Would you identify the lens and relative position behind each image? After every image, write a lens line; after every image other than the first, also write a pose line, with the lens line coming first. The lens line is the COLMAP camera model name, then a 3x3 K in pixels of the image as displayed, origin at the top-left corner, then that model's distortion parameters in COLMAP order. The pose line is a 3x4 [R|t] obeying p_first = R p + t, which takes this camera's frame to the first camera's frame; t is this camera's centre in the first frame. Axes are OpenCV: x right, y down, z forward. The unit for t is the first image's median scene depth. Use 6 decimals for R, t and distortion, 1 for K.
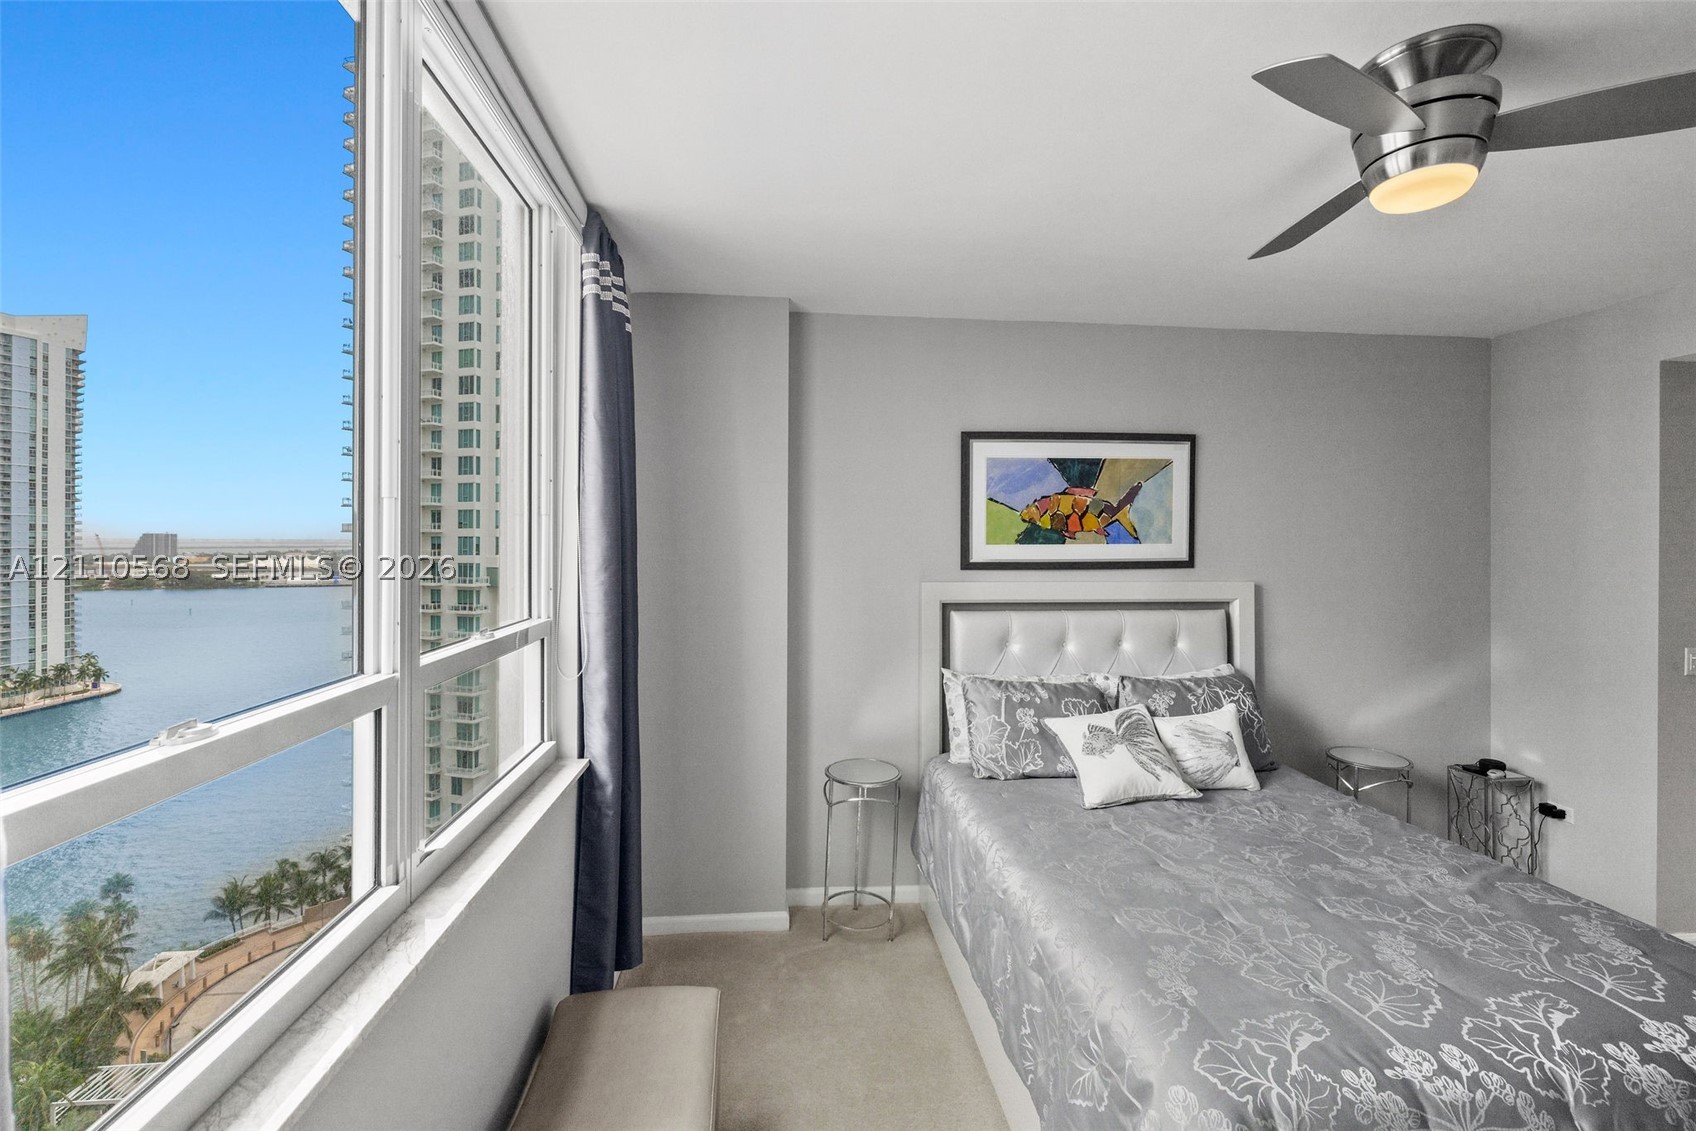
lens RADIAL K [[721.6, 0, 842.5], [0, 721.6, 544.3], [0, 0, 1]] dist [-0.000519, -0.000353]
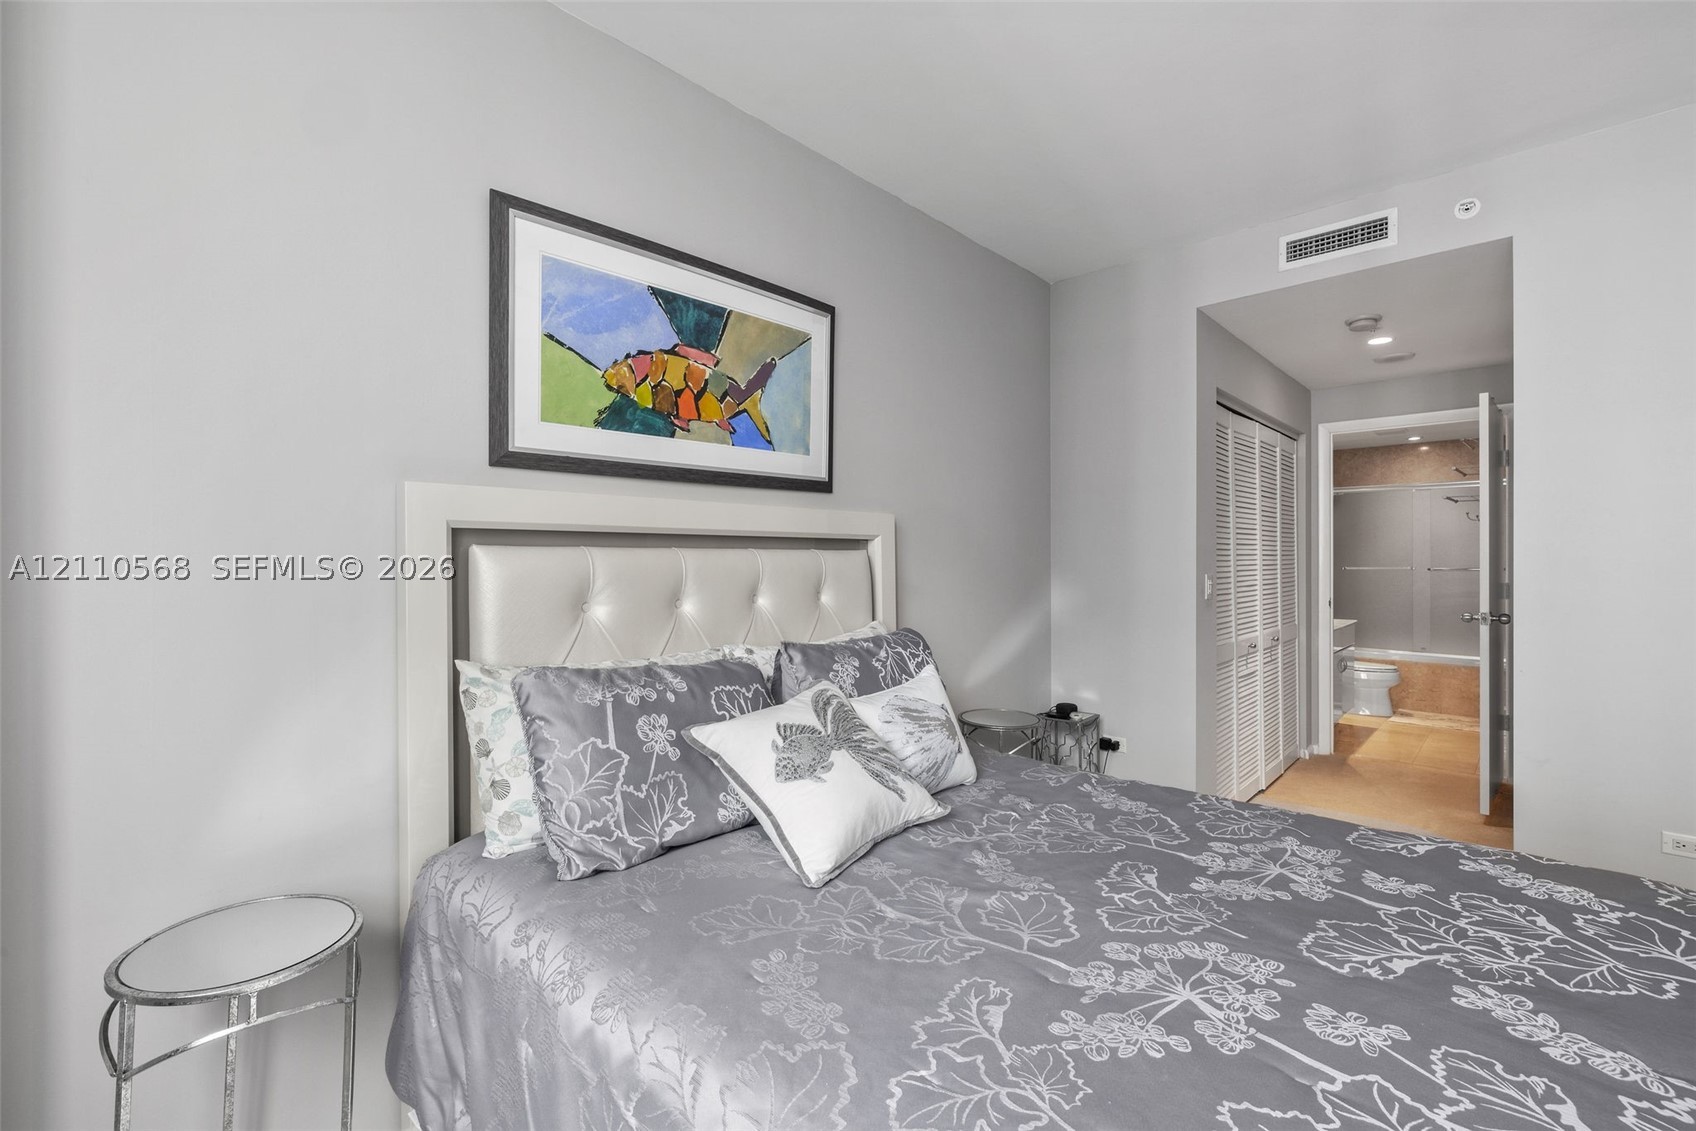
lens RADIAL K [[738.0, 0, 849.6], [0, 738.0, 563.0], [0, 0, 1]] dist [-0.002334, -0.000261]
pose [[0.749595, -0.007045, 0.661859, 0.011225], [0.005887, 0.999975, 0.003977, 0.105619], [-0.661870, 0.000915, 0.749618, 0.459623]]
